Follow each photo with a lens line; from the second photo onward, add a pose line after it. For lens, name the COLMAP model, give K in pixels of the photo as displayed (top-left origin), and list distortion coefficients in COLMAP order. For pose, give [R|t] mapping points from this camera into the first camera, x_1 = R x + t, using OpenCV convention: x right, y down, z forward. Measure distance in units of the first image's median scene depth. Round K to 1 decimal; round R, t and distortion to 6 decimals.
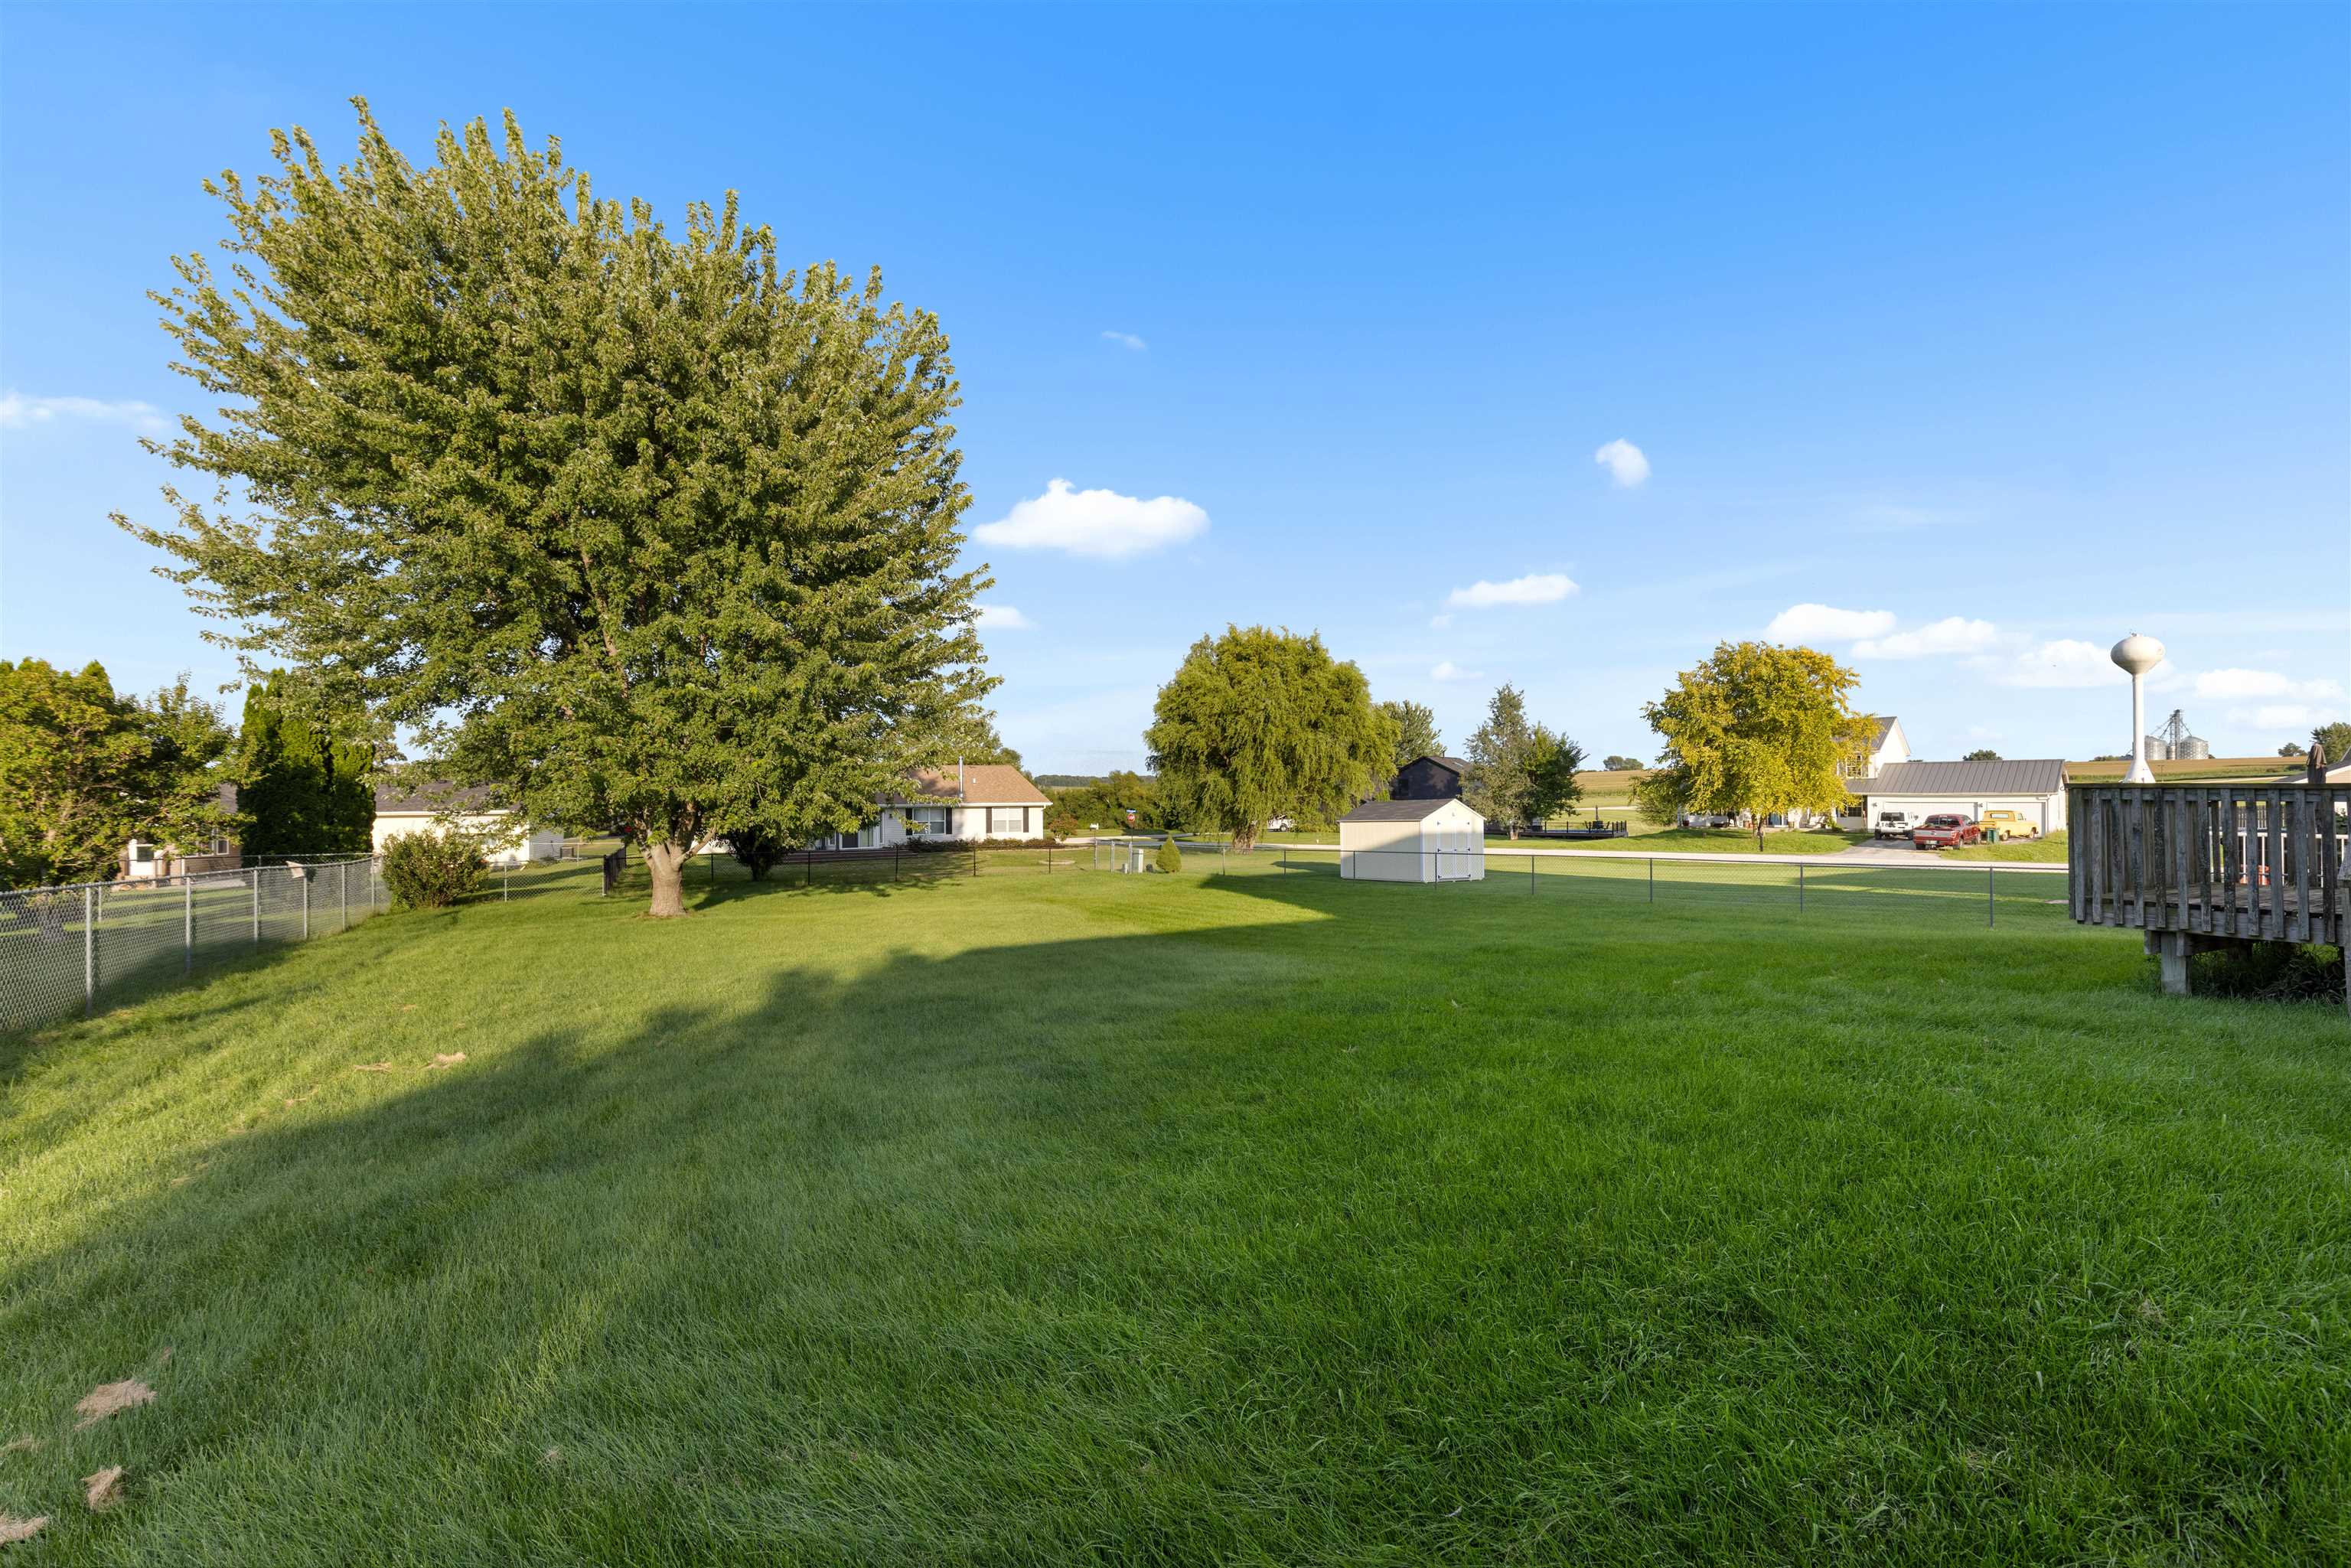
lens RADIAL K [[1048.3, 0, 1175.5], [0, 1048.3, 784.0], [0, 0, 1]] dist [0.000632, -0.000097]
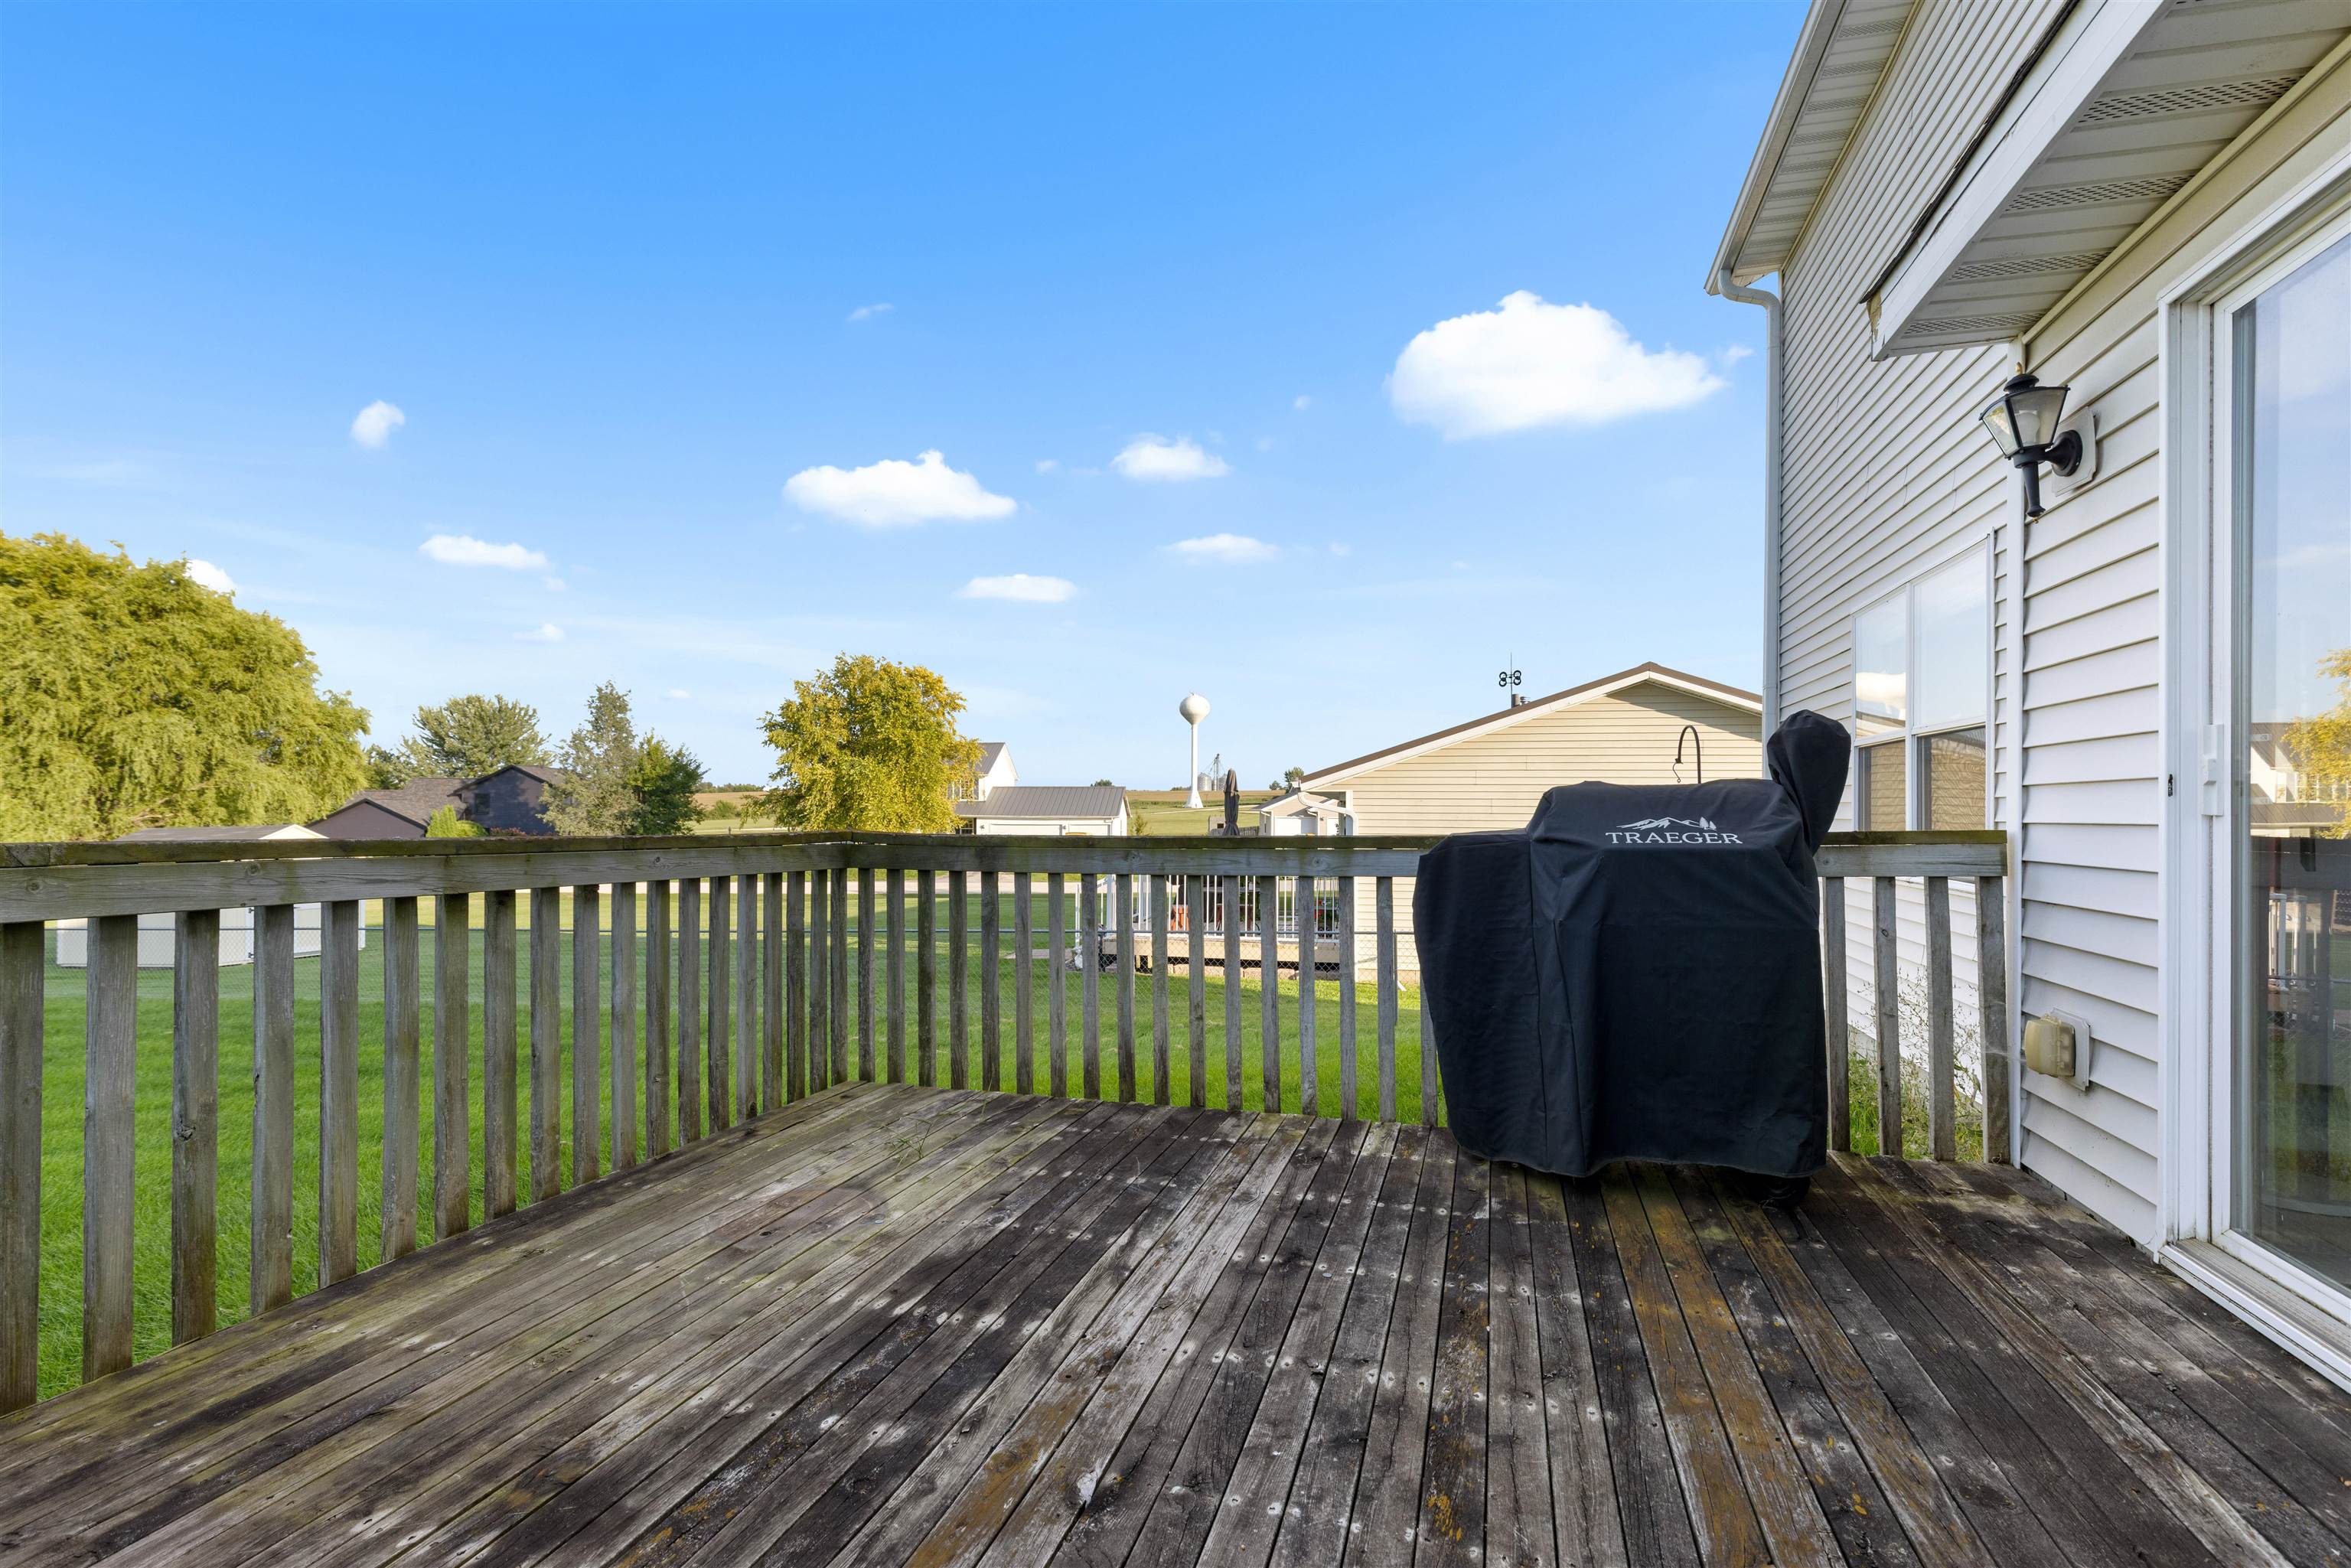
lens RADIAL K [[1048.3, 0, 1175.5], [0, 1048.3, 784.0], [0, 0, 1]] dist [0.000632, -0.000097]
pose [[0.751166, 0.024983, 0.659640, 0.135793], [-0.013421, 0.999655, -0.022577, -0.001699], [-0.659976, 0.008106, 0.751243, 0.108345]]
